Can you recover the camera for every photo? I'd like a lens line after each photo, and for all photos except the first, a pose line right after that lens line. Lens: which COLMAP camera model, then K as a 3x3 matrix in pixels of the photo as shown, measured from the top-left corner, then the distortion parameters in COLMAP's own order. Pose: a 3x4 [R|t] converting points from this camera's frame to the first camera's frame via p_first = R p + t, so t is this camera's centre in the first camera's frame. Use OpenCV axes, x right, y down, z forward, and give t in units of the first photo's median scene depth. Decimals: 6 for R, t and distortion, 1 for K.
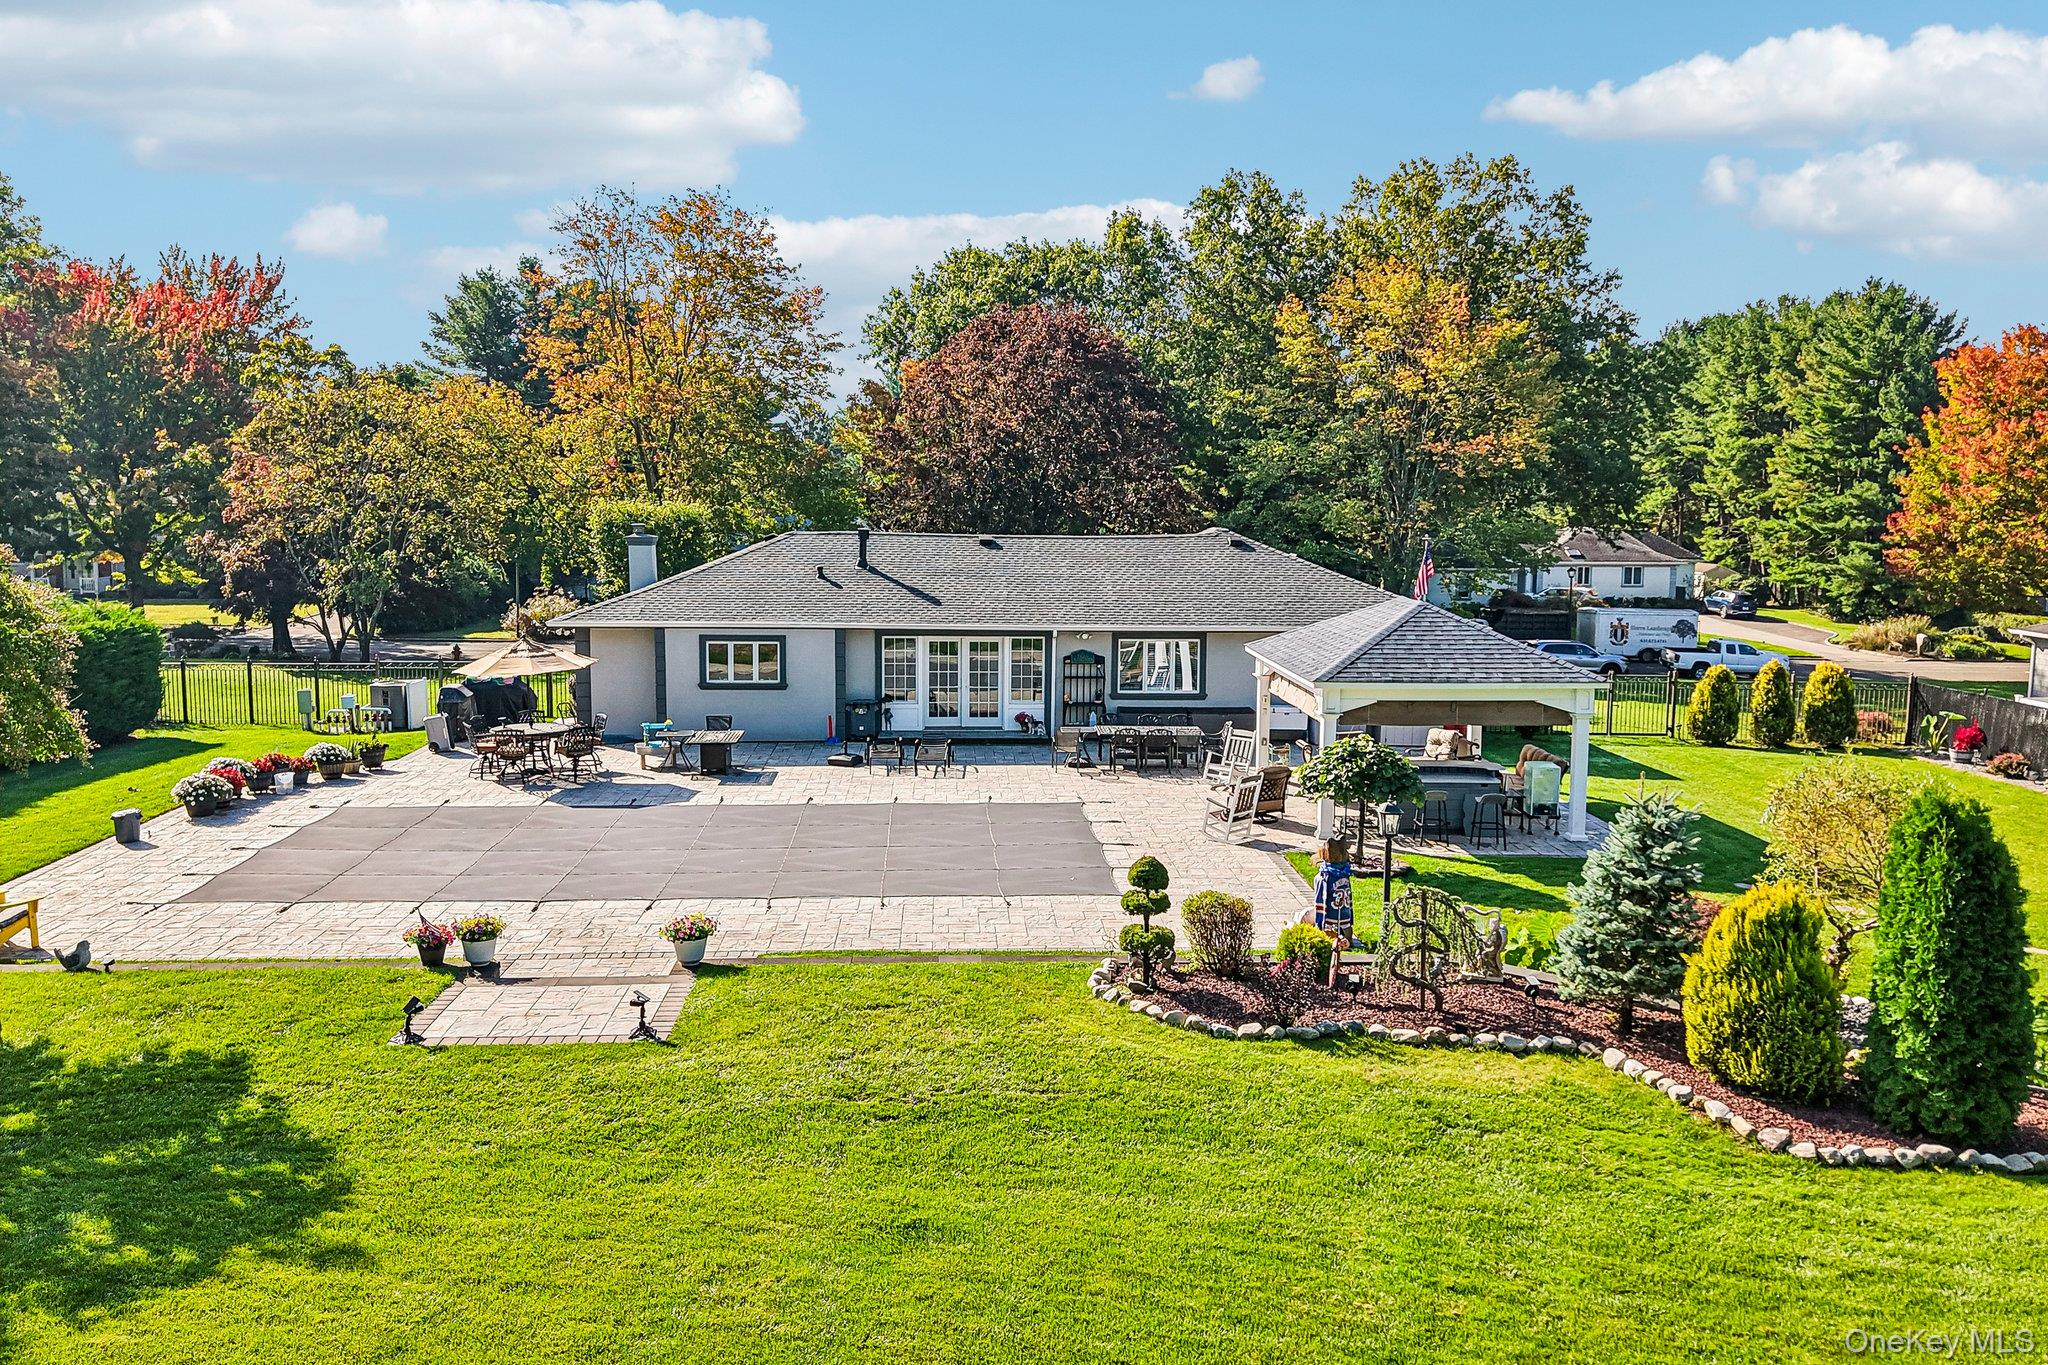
lens RADIAL K [[1711.2, 0, 1024.0], [0, 1711.2, 682.5], [0, 0, 1]] dist [0.050674, -0.080934]
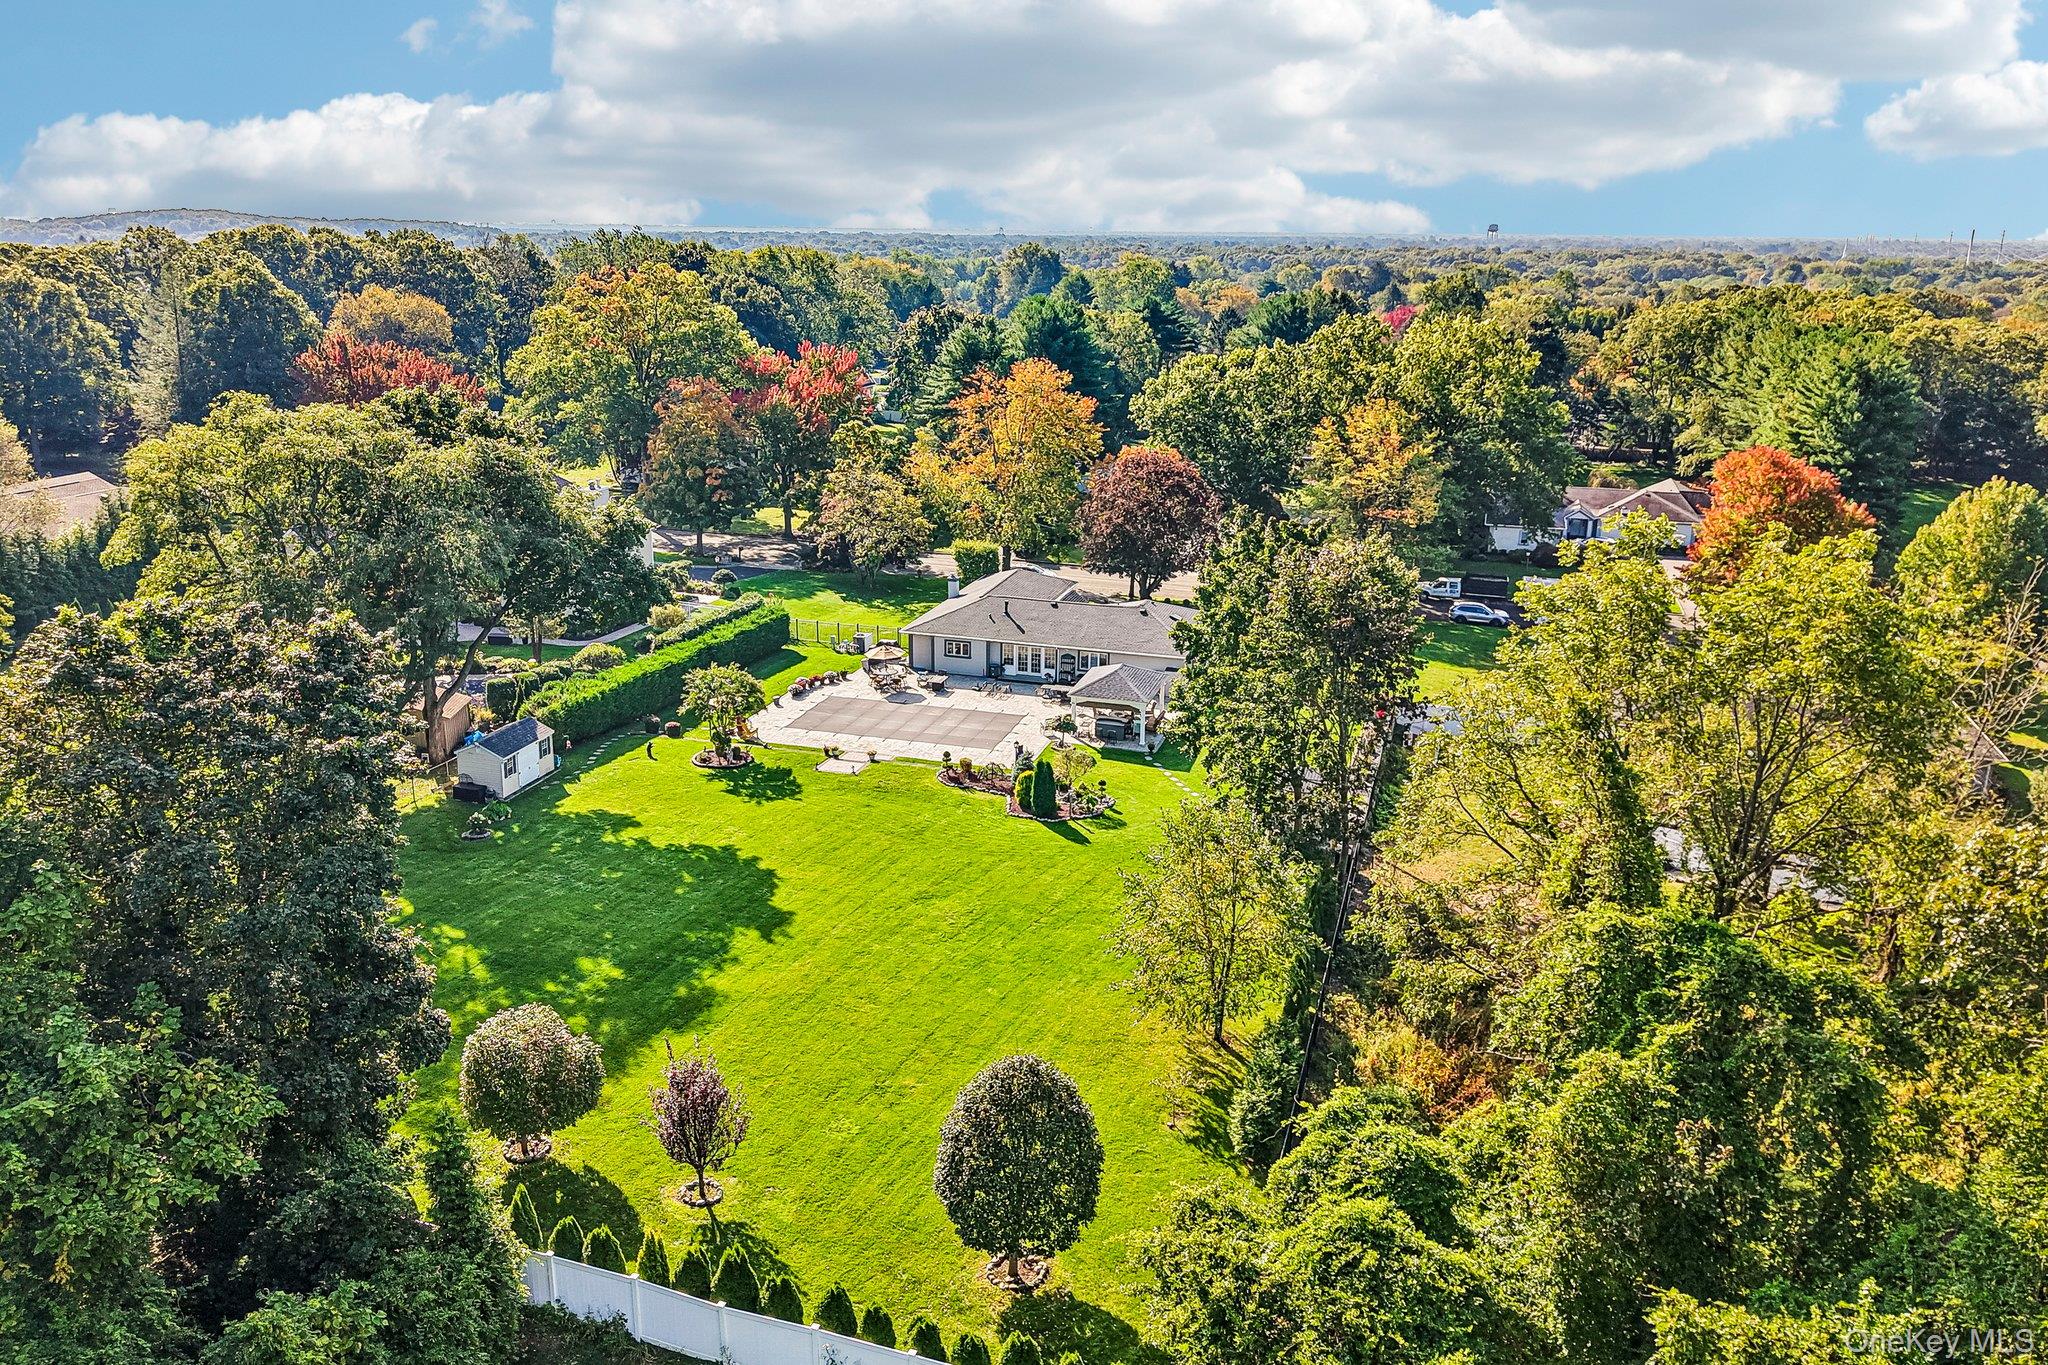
lens RADIAL K [[1552.5, 0, 1024.0], [0, 1552.5, 682.5], [0, 0, 1]] dist [0.080262, -0.109284]
pose [[0.943438, 0.099359, -0.316311, 0.842396], [-0.045560, 0.983840, 0.173154, -0.445360], [0.328404, -0.148949, 0.932719, -1.578989]]
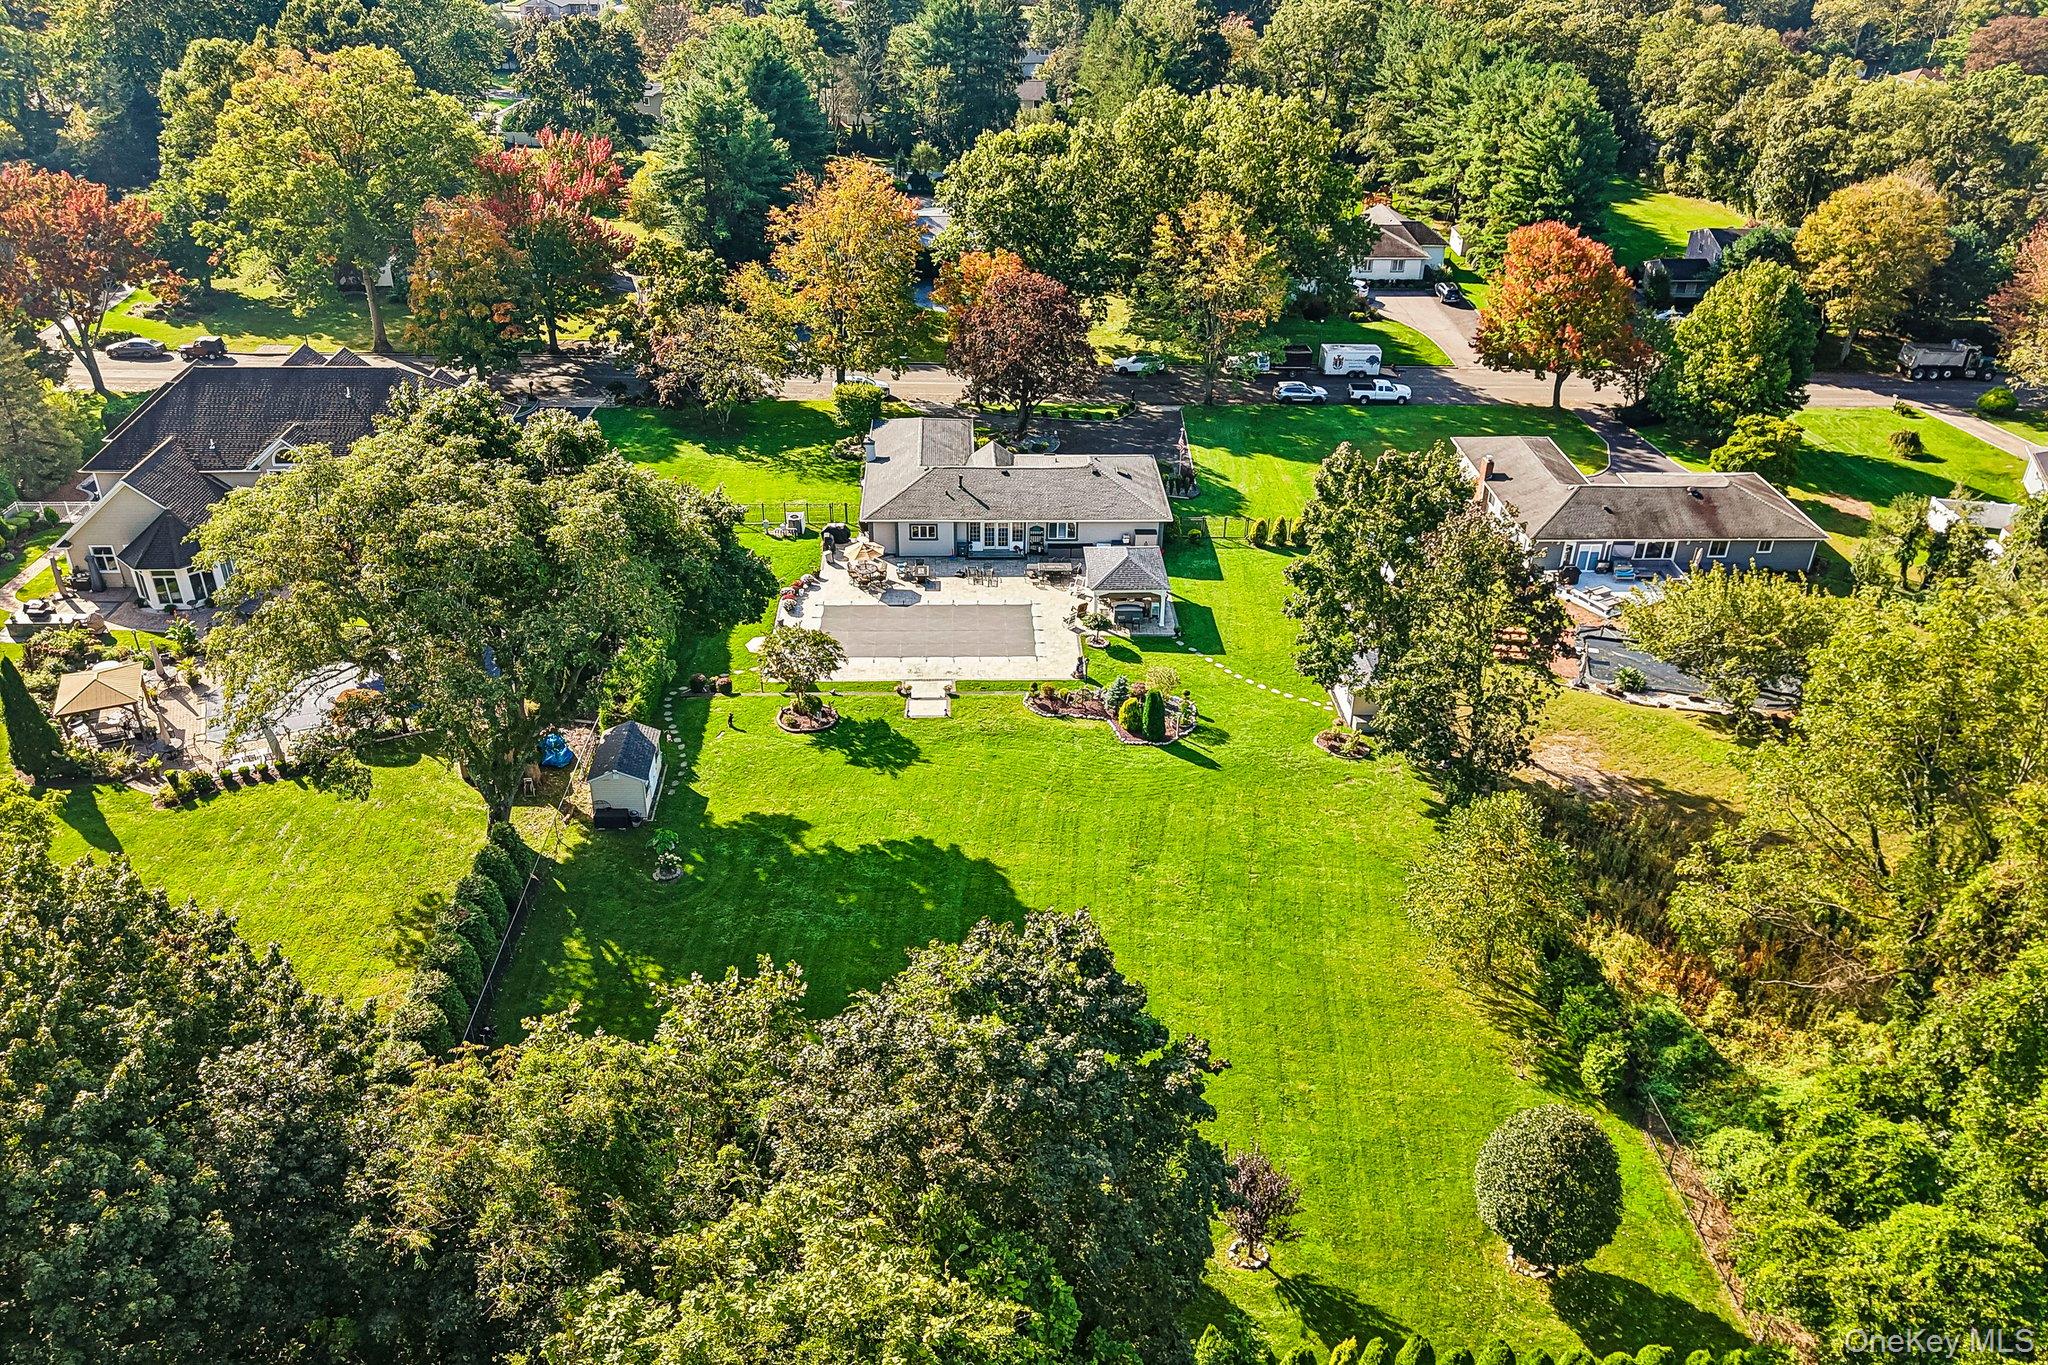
lens RADIAL K [[1562.7, 0, 1024.0], [0, 1562.7, 682.5], [0, 0, 1]] dist [0.093685, -0.180468]
pose [[0.999904, 0.013024, -0.004685, 0.030227], [-0.010169, 0.920894, 0.389680, -0.863998], [0.009389, -0.389595, 0.920938, -1.688261]]
